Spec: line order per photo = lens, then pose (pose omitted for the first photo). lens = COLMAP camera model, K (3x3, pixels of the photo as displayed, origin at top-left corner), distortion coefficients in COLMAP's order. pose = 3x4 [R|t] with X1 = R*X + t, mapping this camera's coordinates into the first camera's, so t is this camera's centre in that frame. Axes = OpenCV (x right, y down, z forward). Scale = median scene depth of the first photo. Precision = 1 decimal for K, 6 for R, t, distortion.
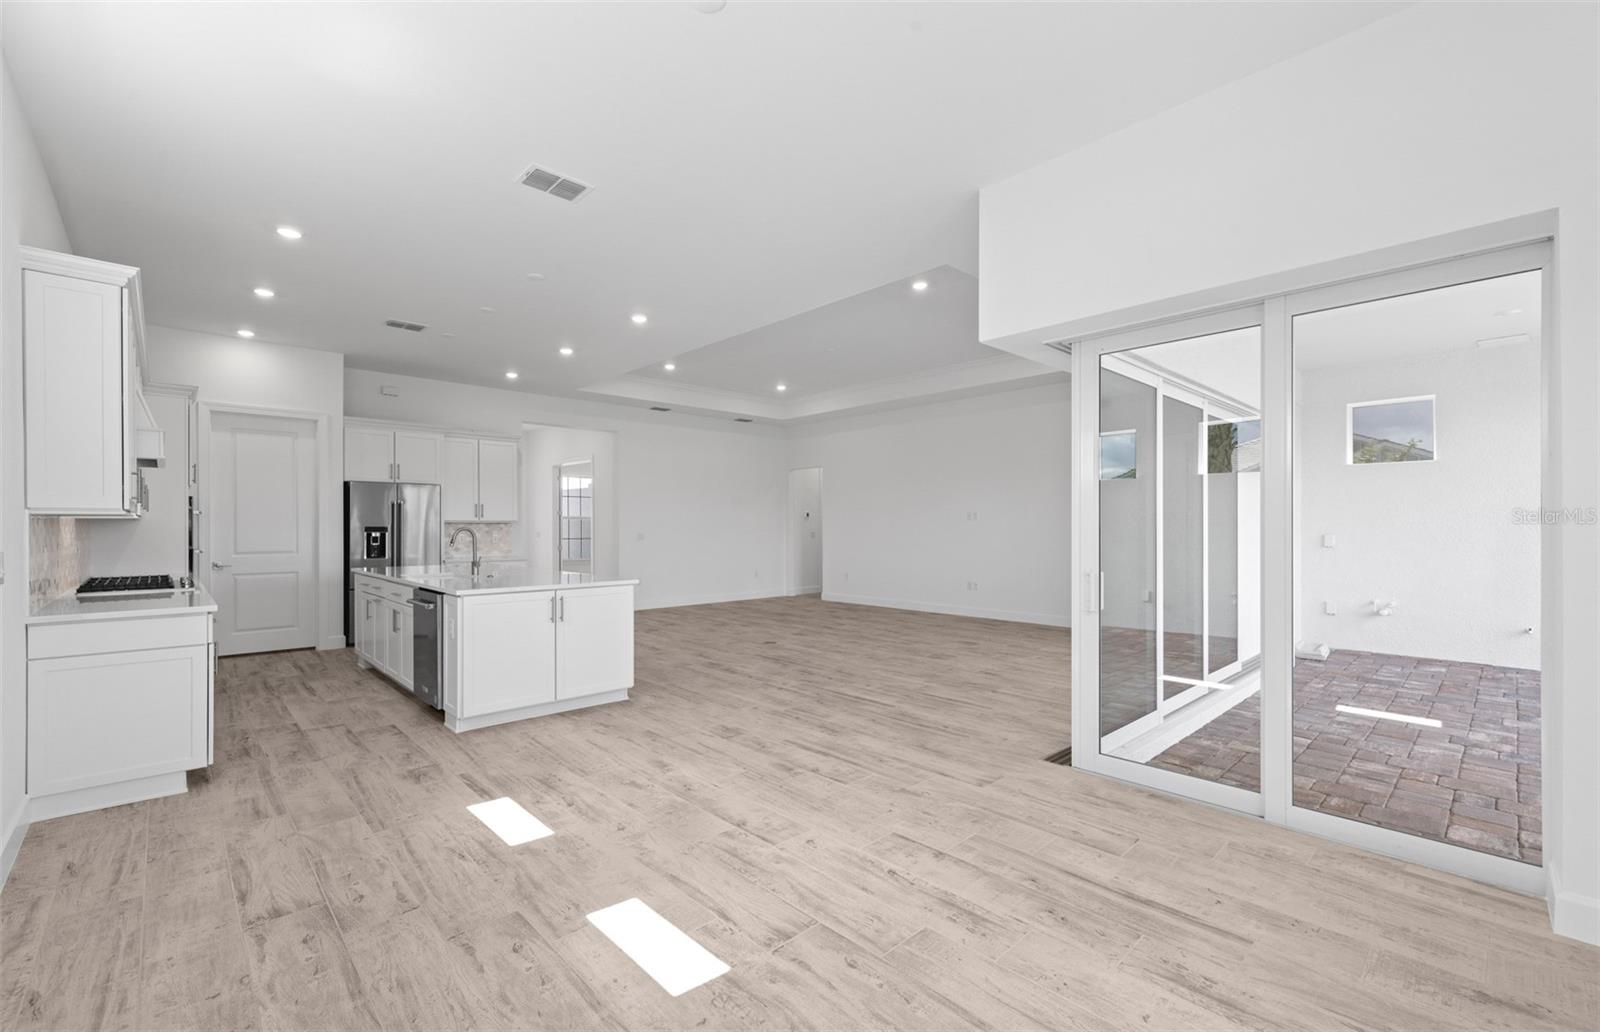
lens RADIAL K [[670.3, 0, 791.7], [0, 670.3, 526.3], [0, 0, 1]] dist [0.002819, 0.000120]
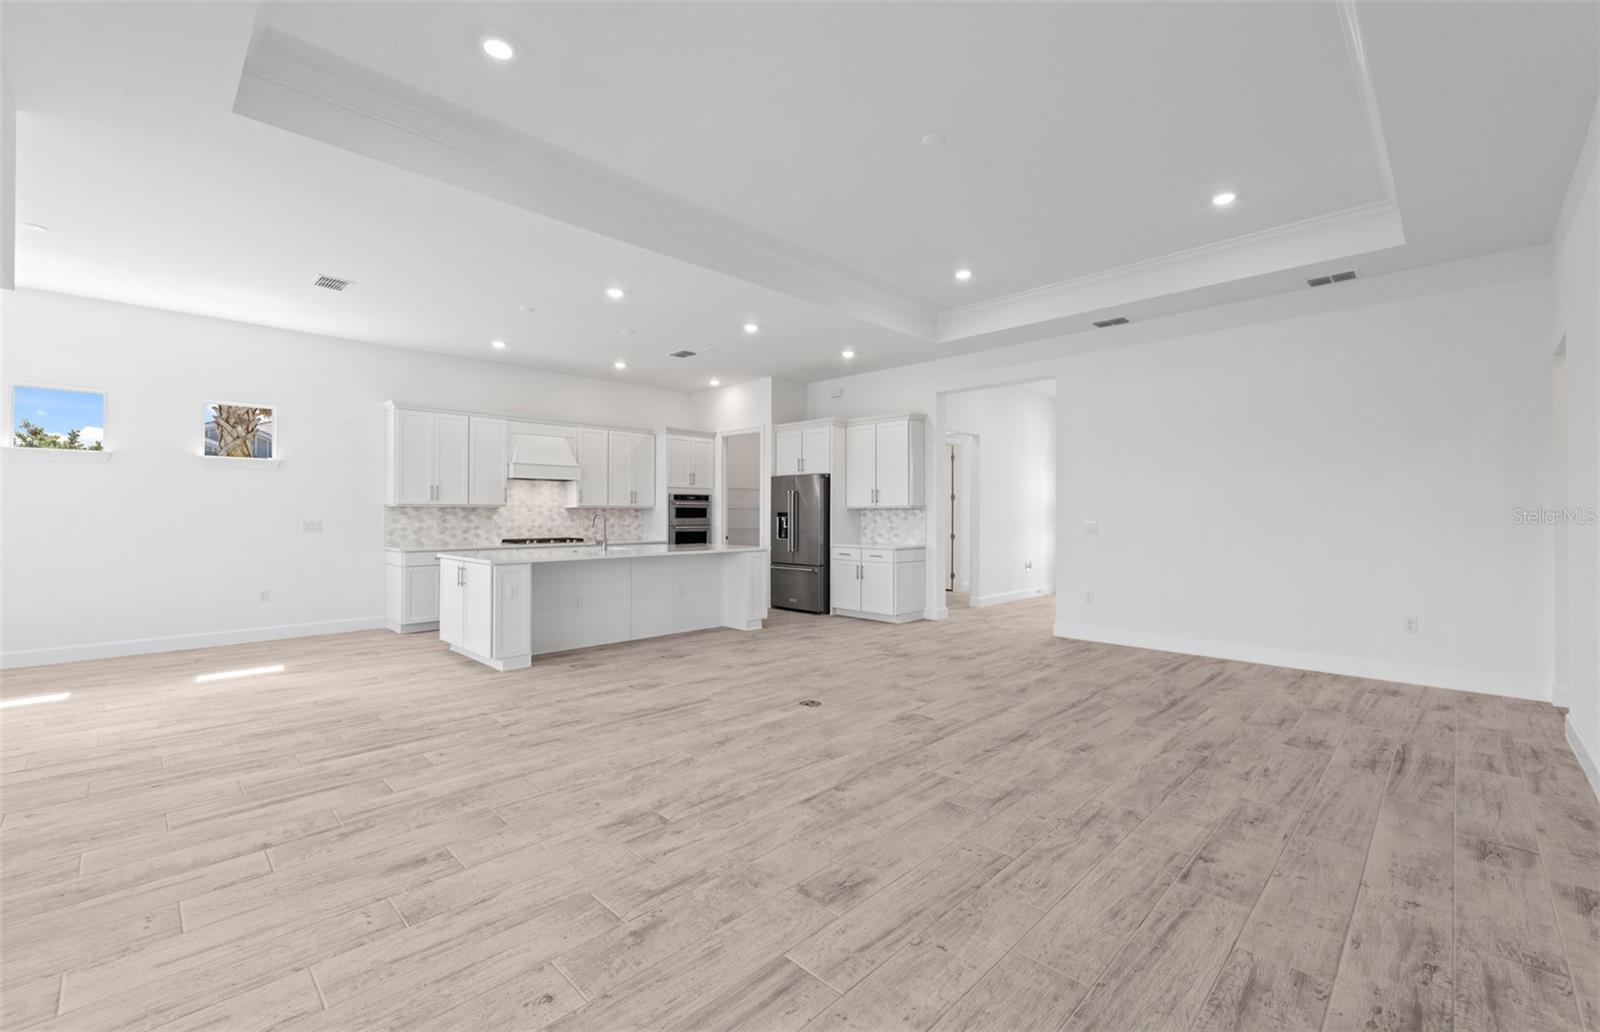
lens RADIAL K [[660.2, 0, 793.9], [0, 660.2, 508.4], [0, 0, 1]] dist [0.003206, 0.000115]
pose [[0.035471, -0.006268, -0.999351, 1.108665], [-0.001448, 0.999979, -0.006323, 0.002001], [0.999370, 0.001671, 0.035461, 1.893331]]
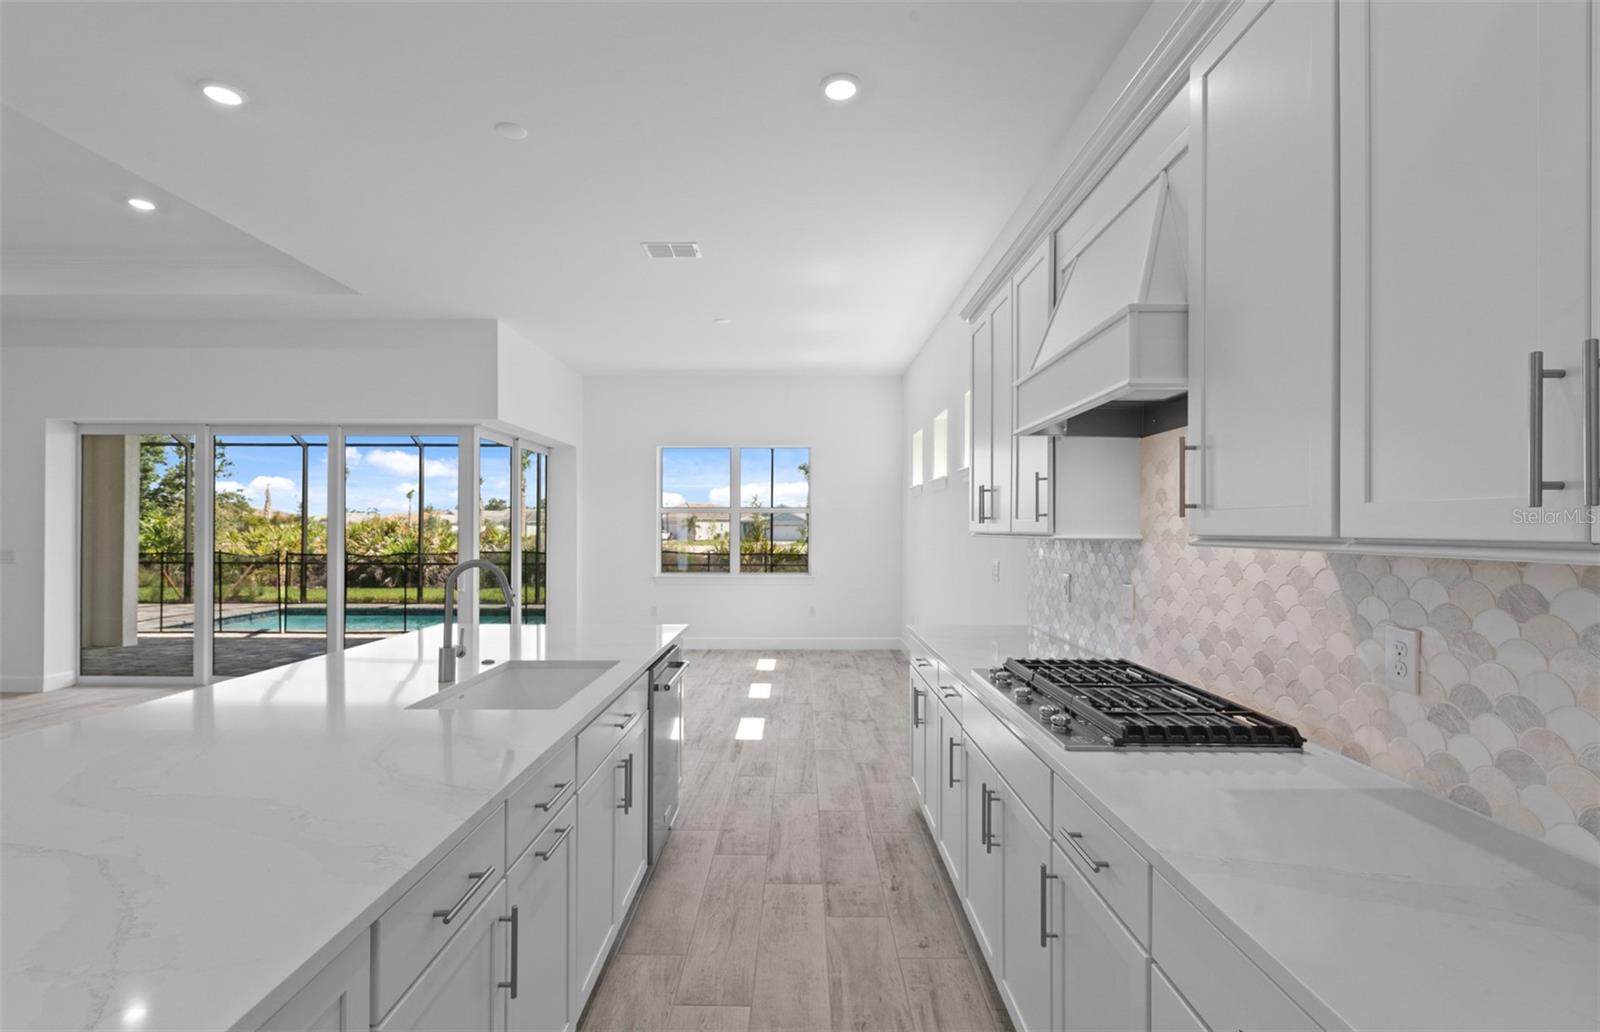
lens RADIAL K [[731.2, 0, 796.1], [0, 731.2, 525.3], [0, 0, 1]] dist [0.000434, -0.000003]
pose [[-0.725869, 0.002447, 0.687829, -1.317413], [-0.002343, 0.999979, -0.006029, -0.023228], [-0.687829, -0.005988, -0.725848, 1.691494]]
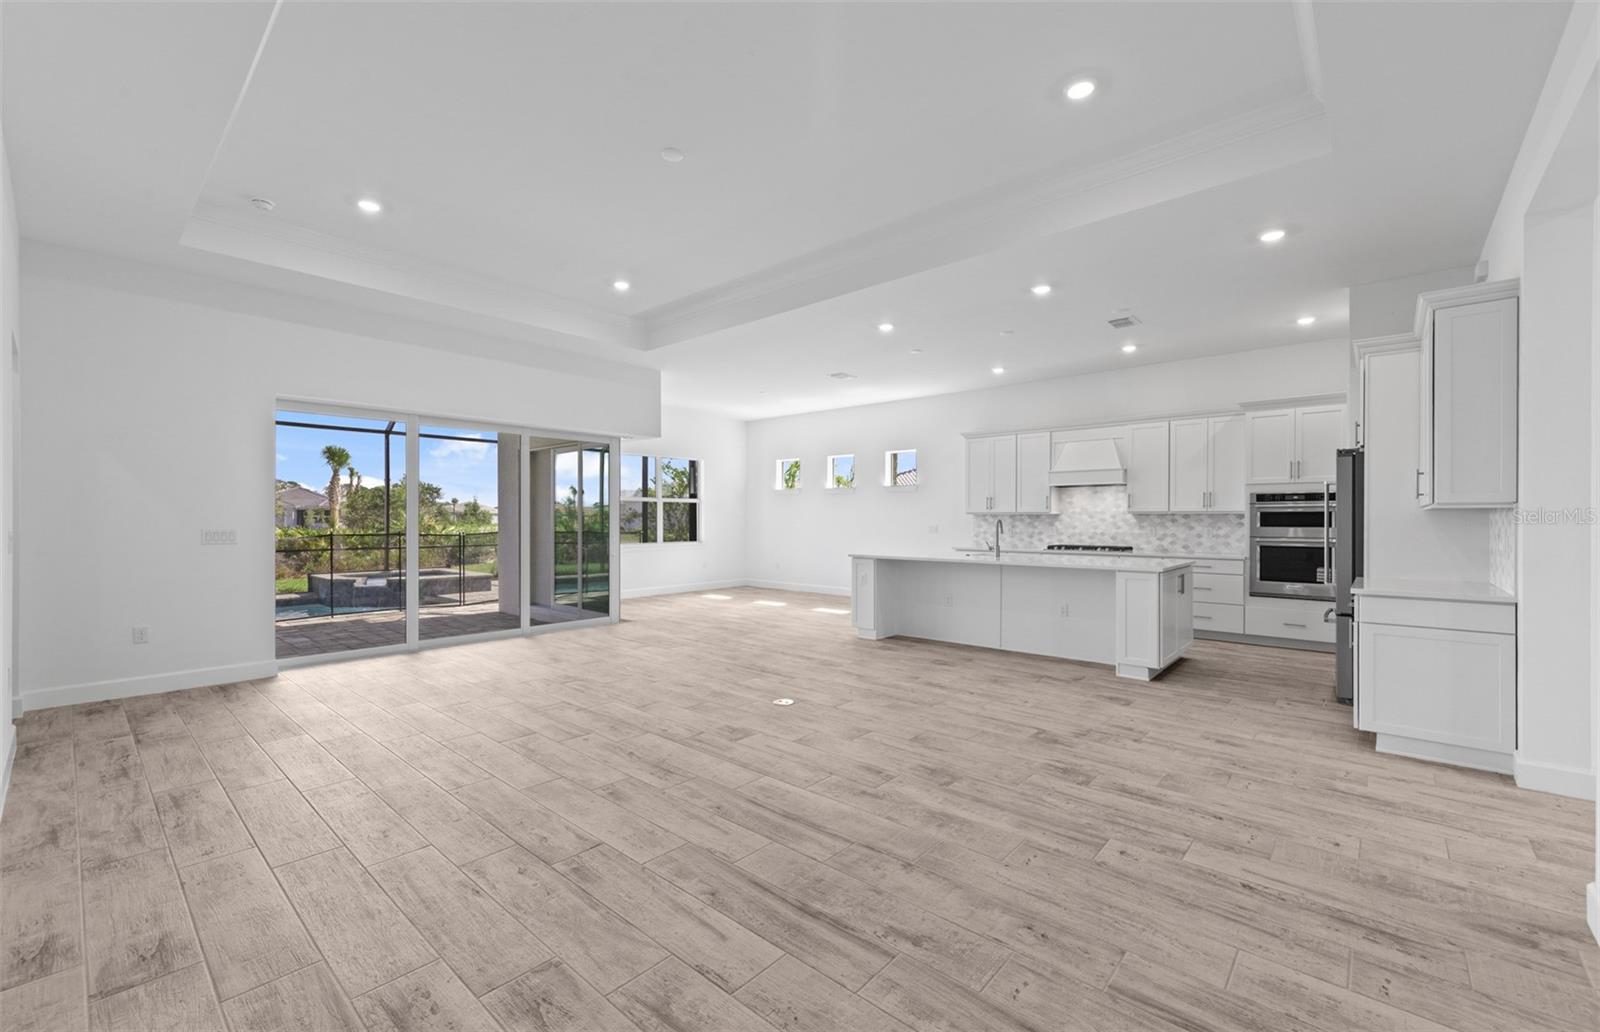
lens RADIAL K [[652.3, 0, 797.4], [0, 652.3, 519.1], [0, 0, 1]] dist [0.006078, -0.000084]
pose [[-0.995674, -0.000497, -0.092918, 0.021697], [-0.000470, 1.000000, -0.000317, 0.003996], [0.092918, -0.000272, -0.995674, 3.164465]]
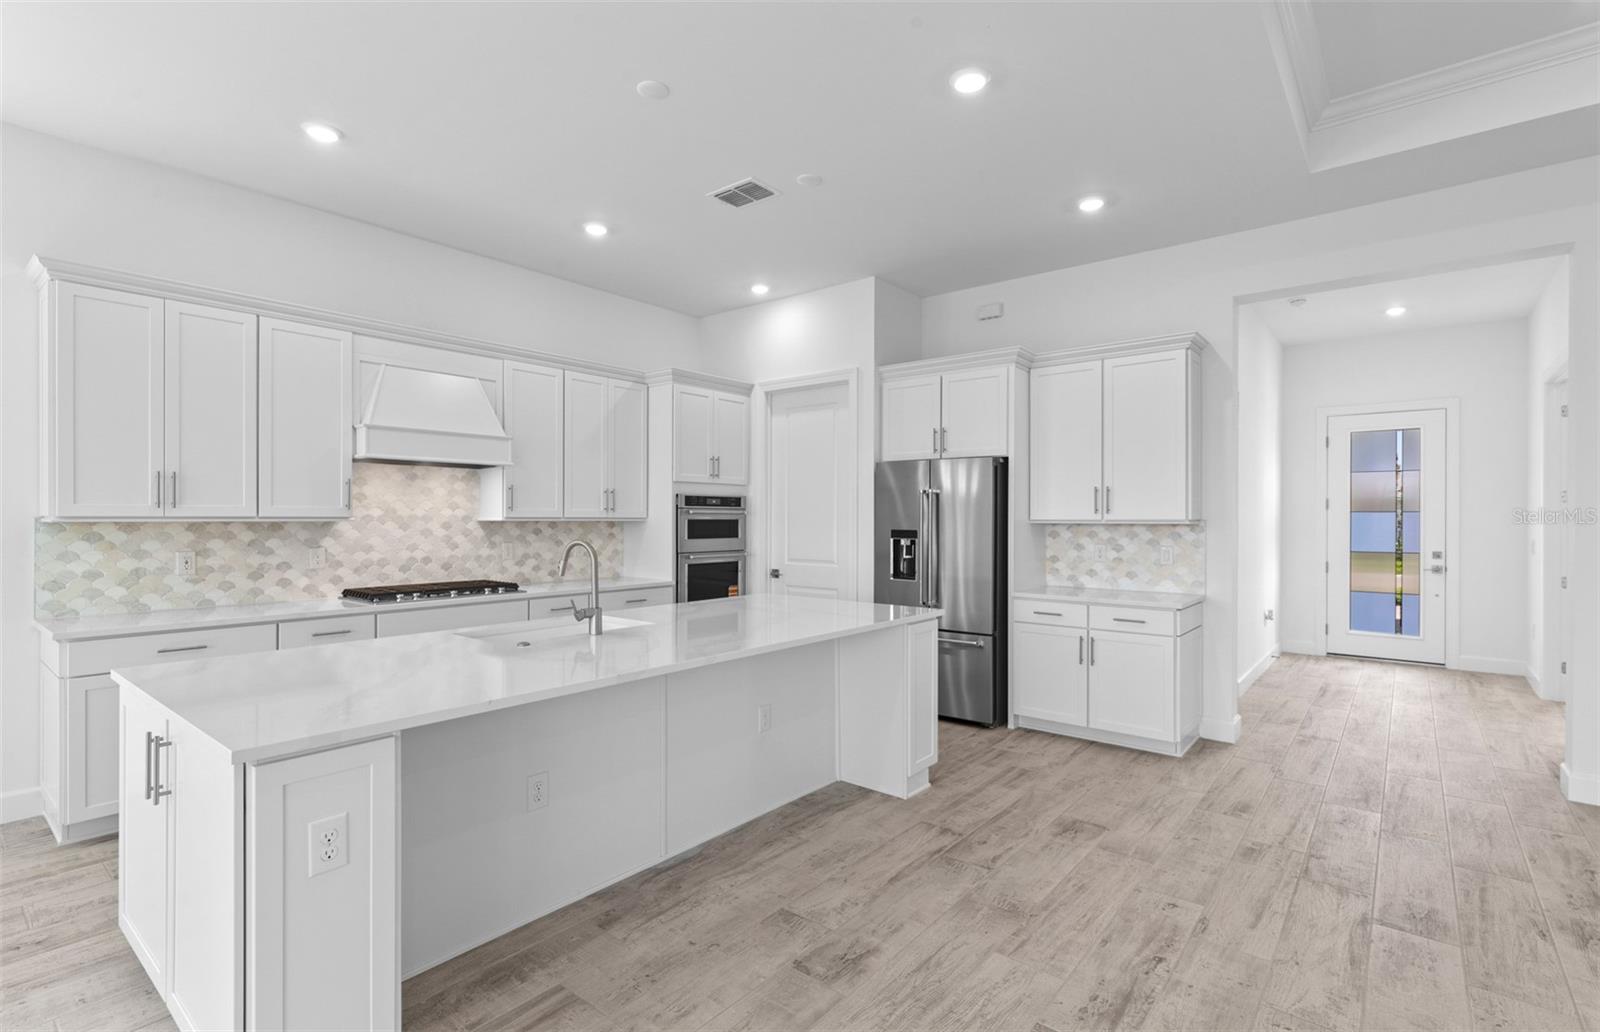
lens RADIAL K [[741.3, 0, 789.8], [0, 741.3, 520.0], [0, 0, 1]] dist [0.001611, -0.000571]
pose [[0.126433, 0.004945, -0.991963, 0.133247], [-0.002622, 0.999986, 0.004650, -0.022943], [0.991972, 0.002013, 0.126444, 1.553963]]
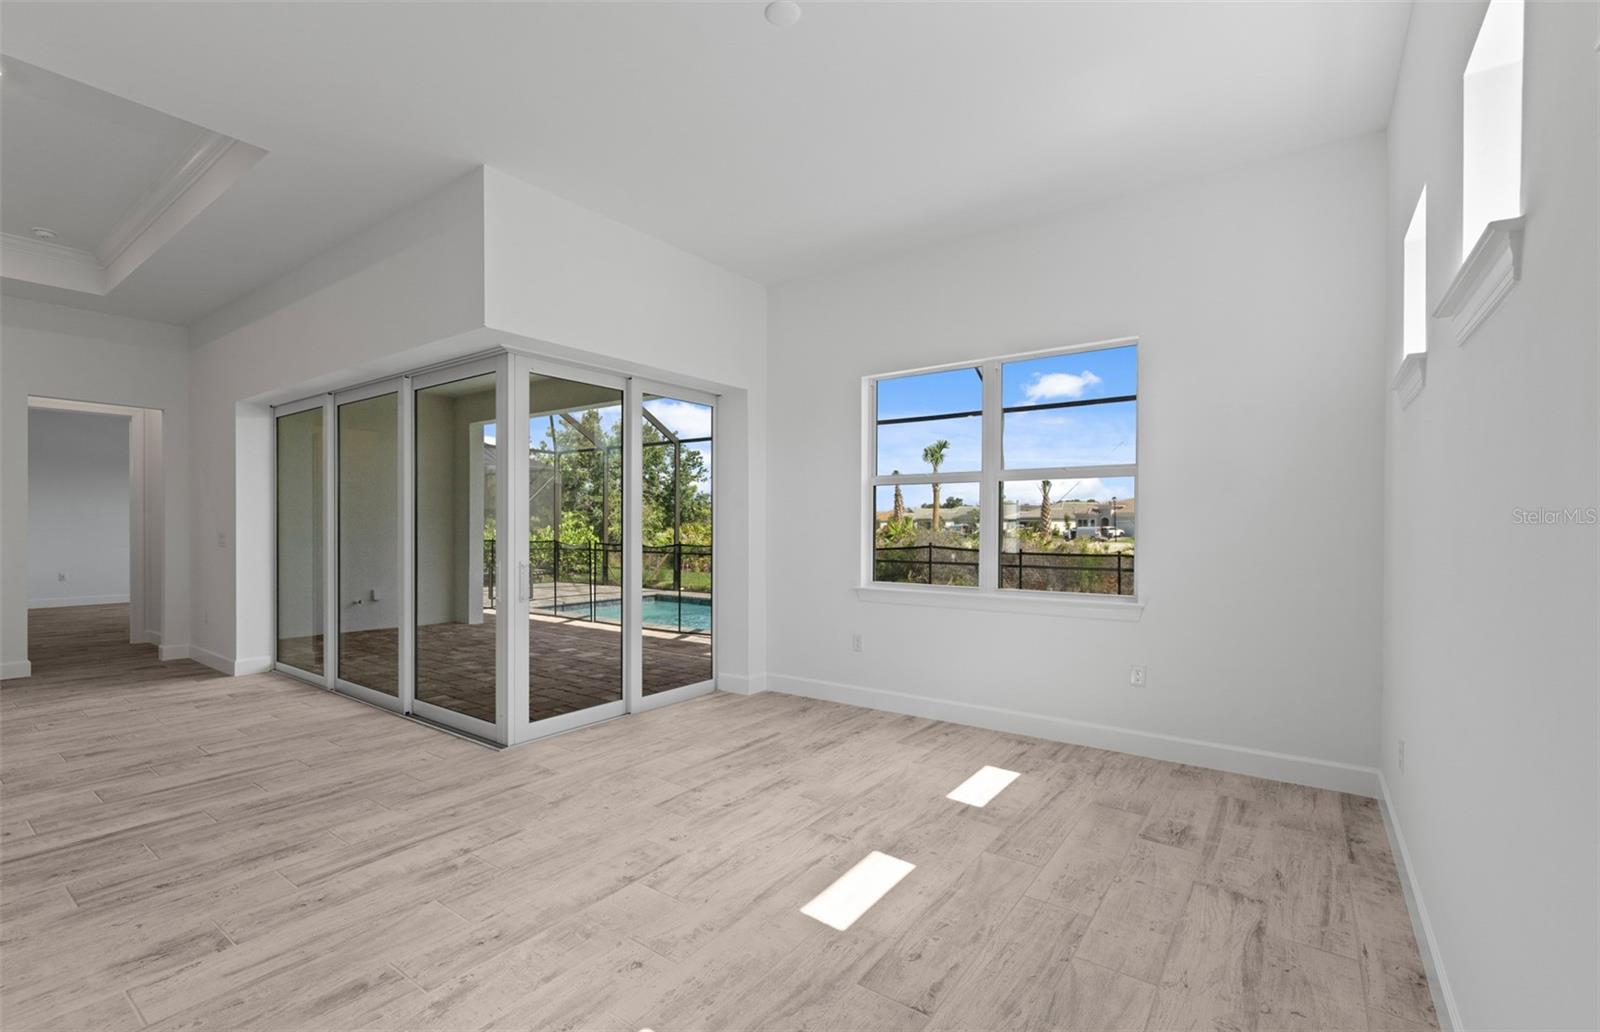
lens RADIAL K [[696.4, 0, 793.8], [0, 696.4, 534.1], [0, 0, 1]] dist [0.000169, -0.000060]
pose [[-0.187384, -0.012856, 0.982203, -0.734140], [-0.002749, 0.999917, 0.012564, 0.003144], [-0.982283, -0.000346, -0.187404, 0.736758]]
